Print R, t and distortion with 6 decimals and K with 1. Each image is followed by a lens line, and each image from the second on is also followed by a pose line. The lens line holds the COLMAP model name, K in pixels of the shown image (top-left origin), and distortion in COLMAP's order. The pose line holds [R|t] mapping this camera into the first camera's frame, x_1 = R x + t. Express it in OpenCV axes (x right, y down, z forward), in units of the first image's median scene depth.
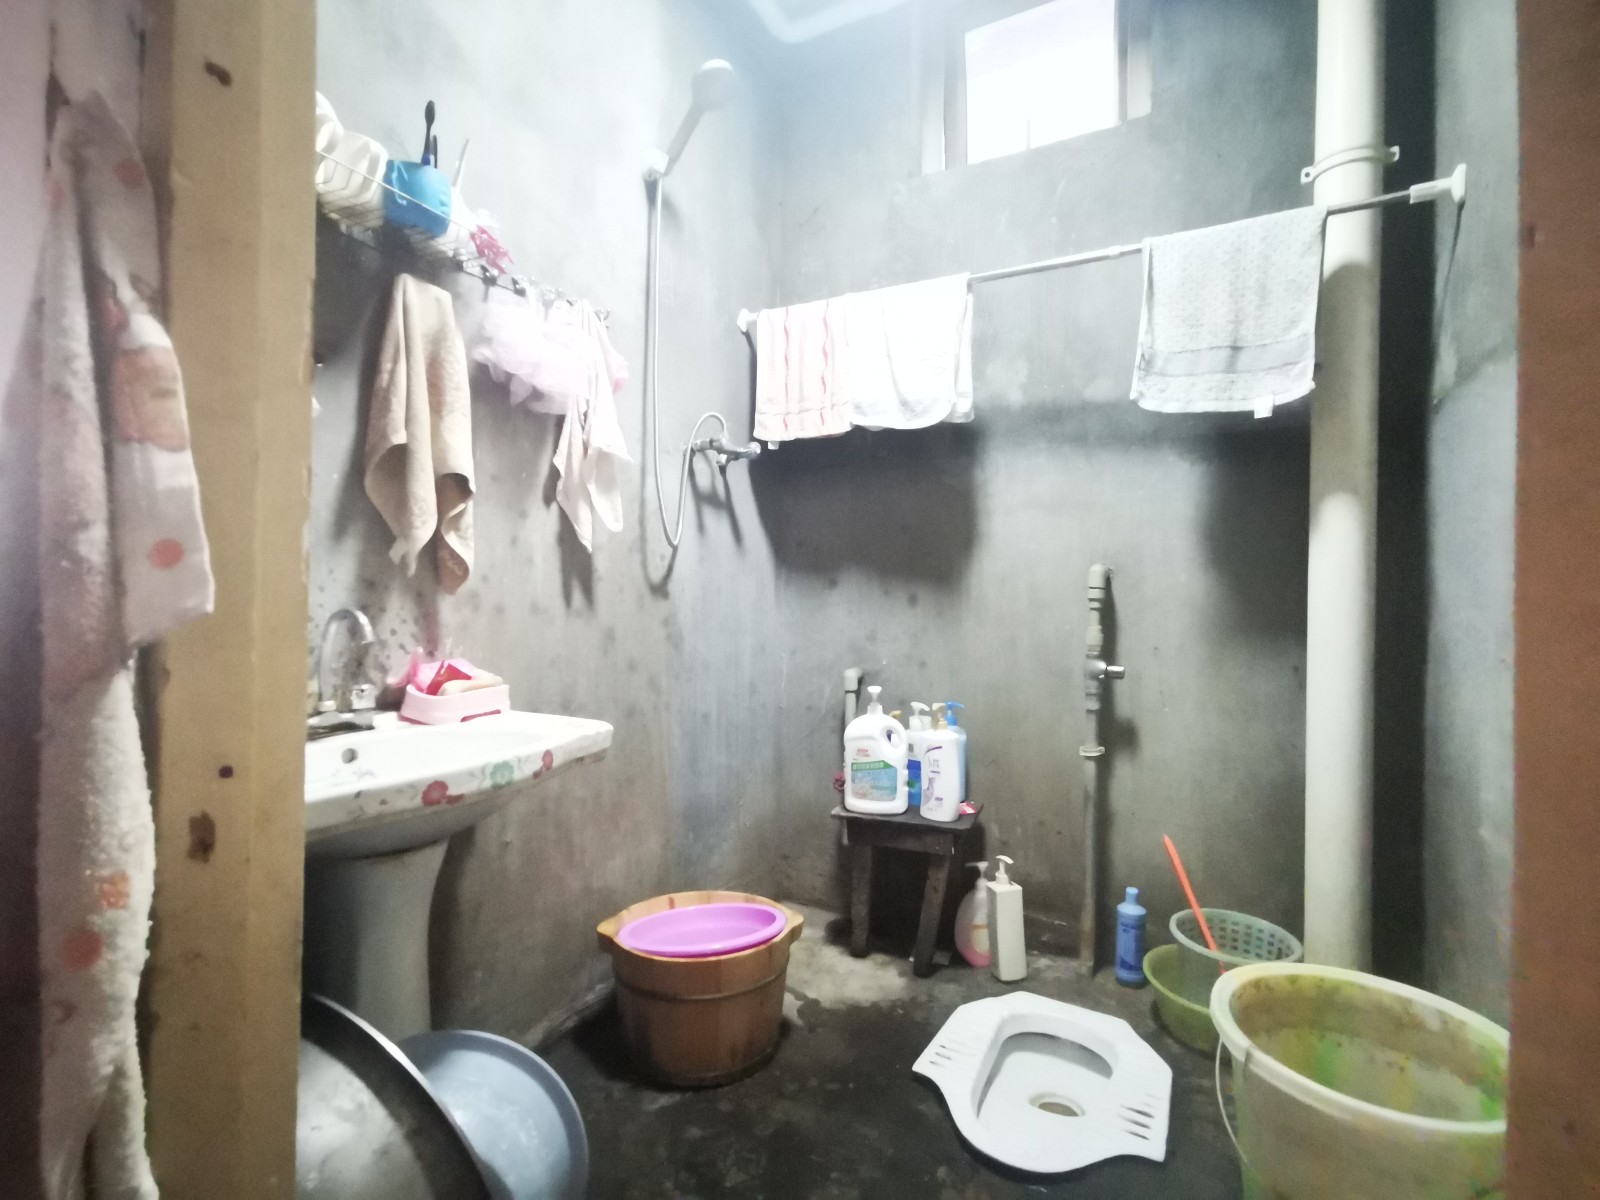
lens RADIAL K [[775.1, 0, 799.5], [0, 775.1, 600.0], [0, 0, 1]] dist [0.005978, 0.000682]
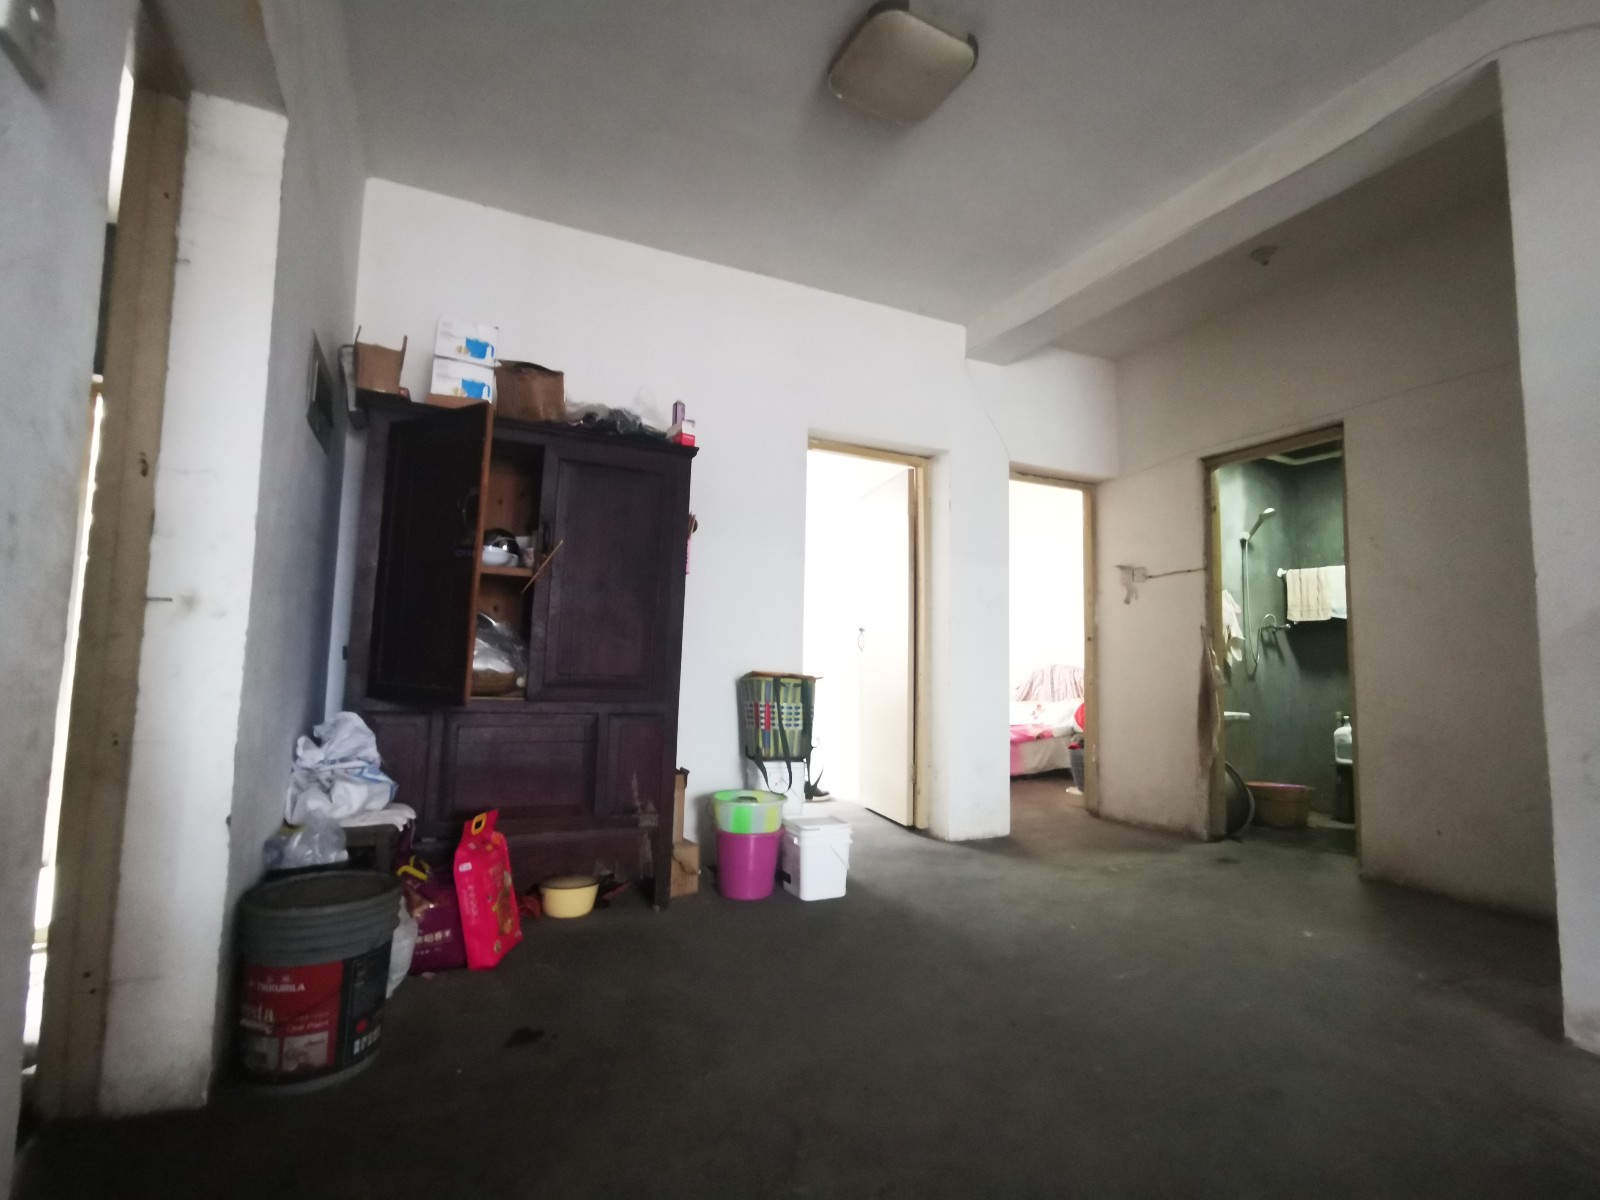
lens RADIAL K [[775.1, 0, 795.5], [0, 775.1, 605.7], [0, 0, 1]] dist [0.005978, 0.000682]
pose [[0.816278, -0.041272, -0.576183, 0.105283], [-0.012051, 0.996011, -0.088418, -0.006835], [0.577533, 0.079117, 0.812524, -2.217500]]
